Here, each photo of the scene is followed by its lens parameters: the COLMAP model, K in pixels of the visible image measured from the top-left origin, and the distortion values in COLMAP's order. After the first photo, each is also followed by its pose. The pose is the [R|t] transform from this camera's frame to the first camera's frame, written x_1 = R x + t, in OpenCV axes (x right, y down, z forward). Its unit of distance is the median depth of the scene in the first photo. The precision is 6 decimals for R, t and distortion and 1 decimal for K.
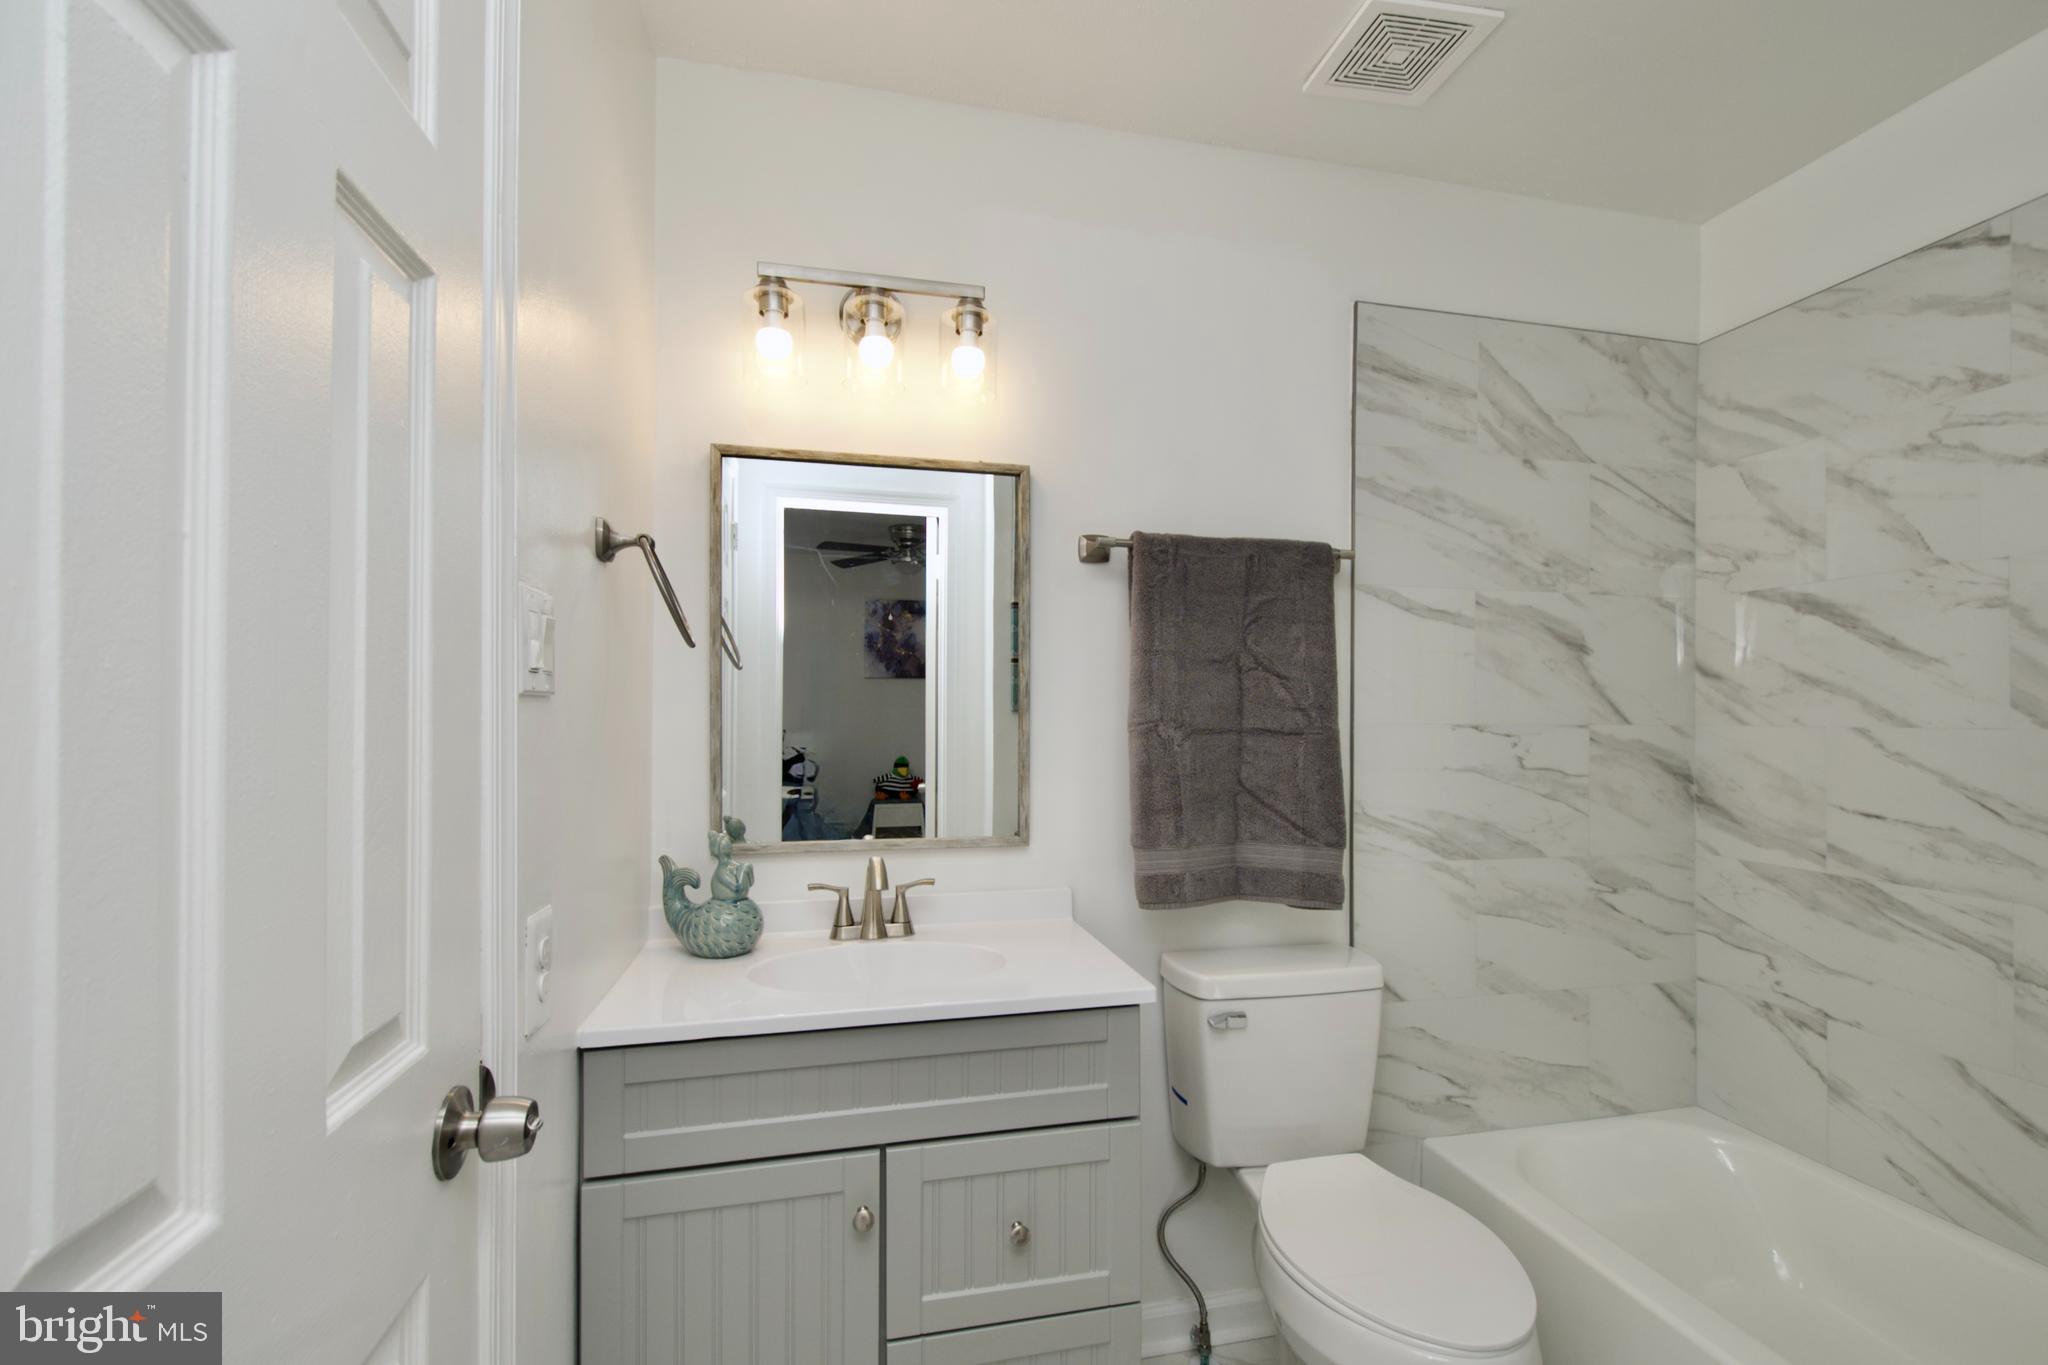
lens RADIAL K [[899.1, 0, 1034.4], [0, 899.1, 702.6], [0, 0, 1]] dist [0.010750, -0.007812]
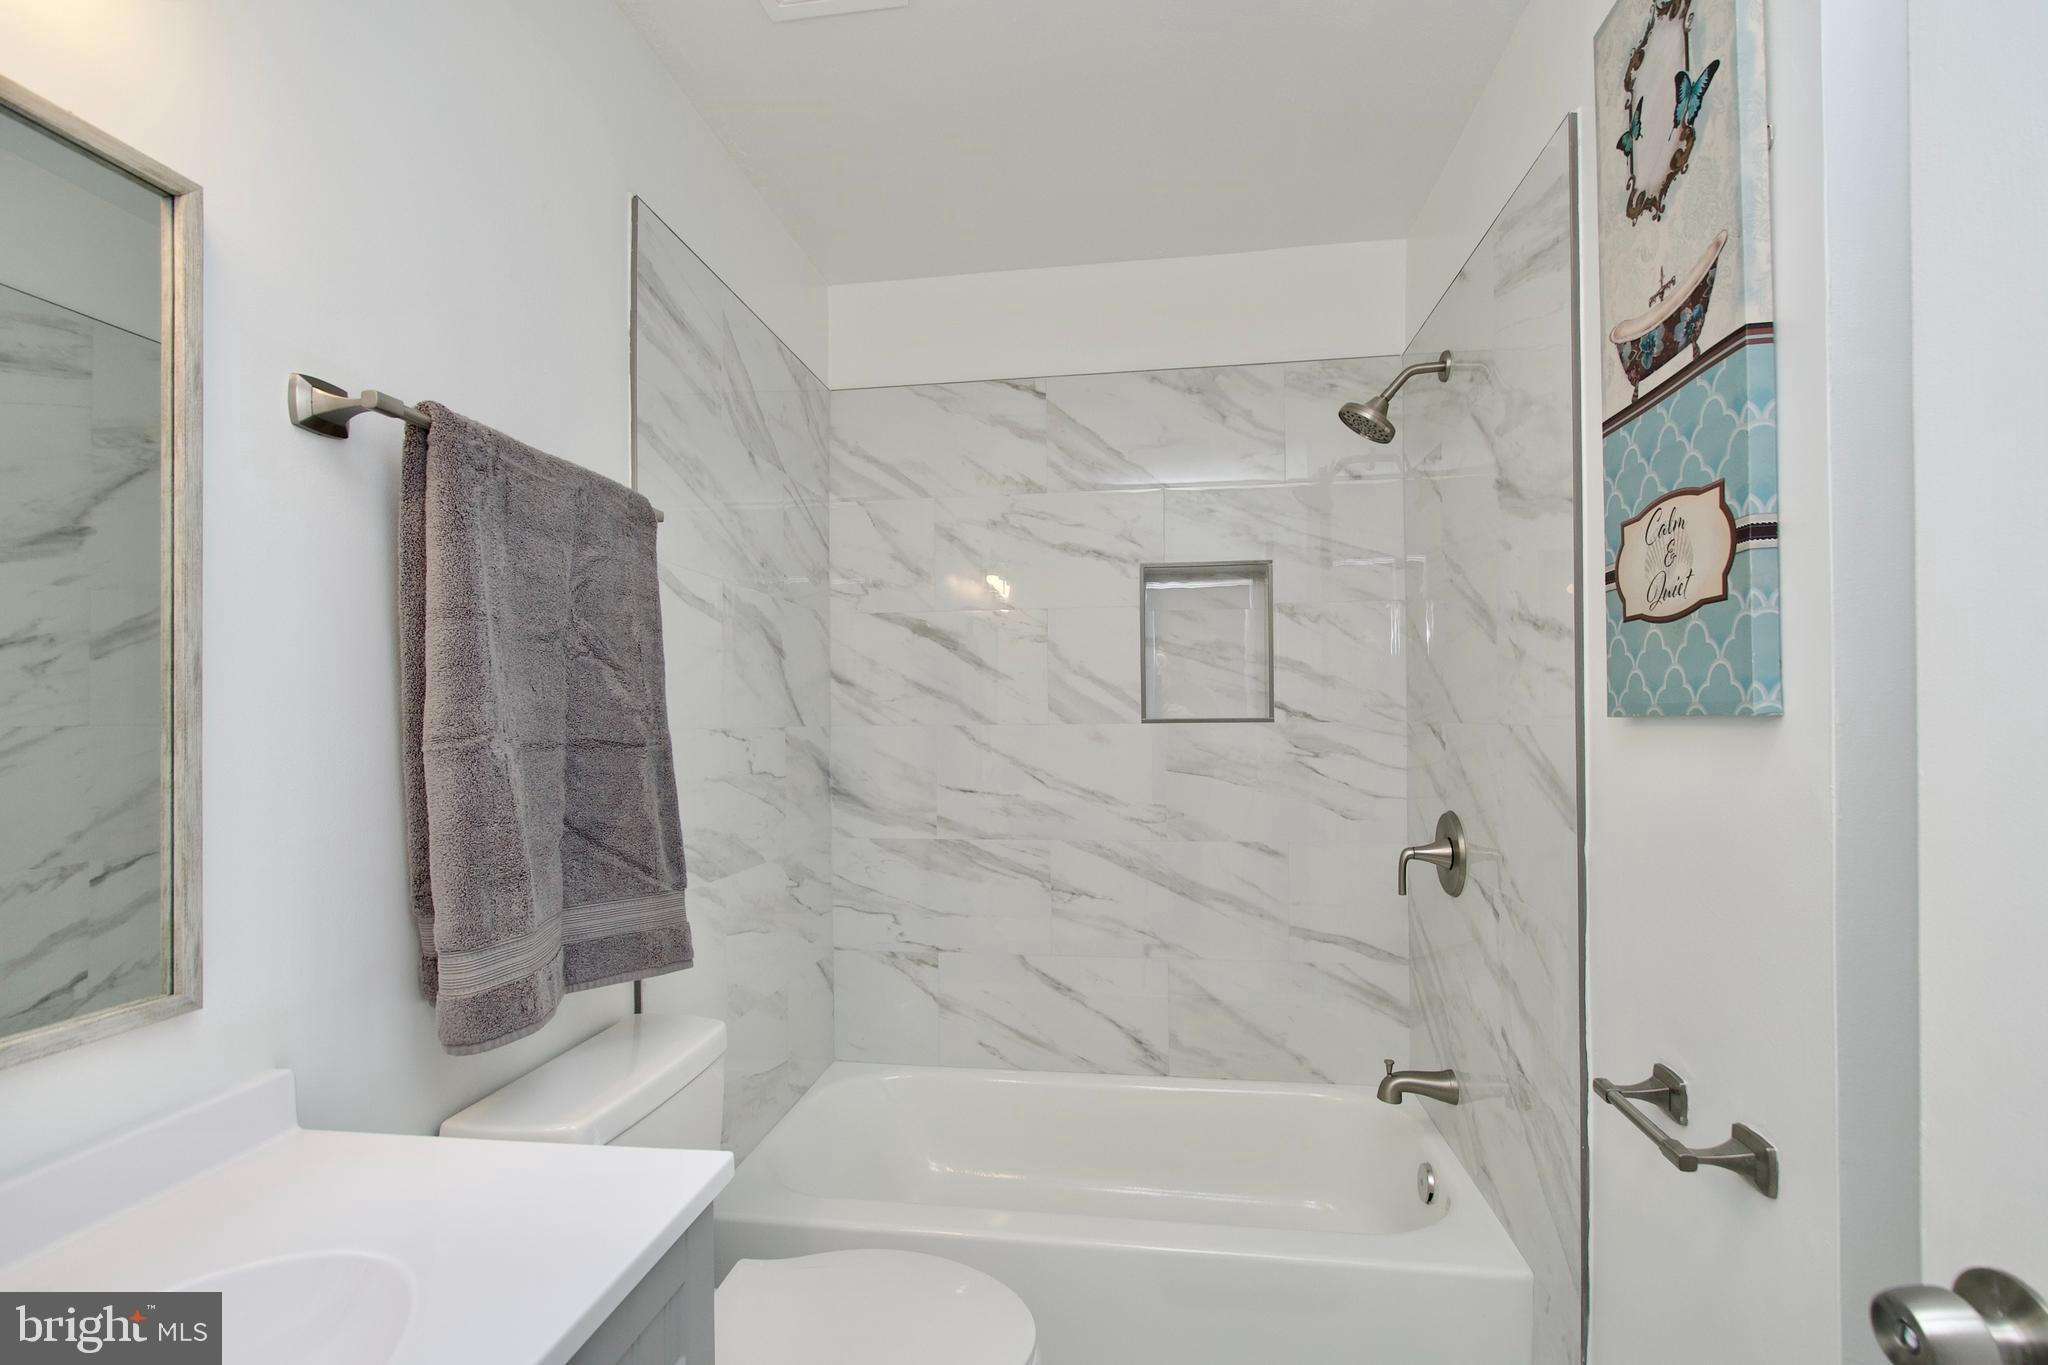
lens RADIAL K [[899.1, 0, 1060.0], [0, 899.1, 711.0], [0, 0, 1]] dist [0.010750, -0.007812]
pose [[0.347895, -0.000535, 0.937533, -0.259651], [-0.003278, 0.999993, 0.001787, 0.003781], [-0.937528, -0.003695, 0.347891, 0.383566]]
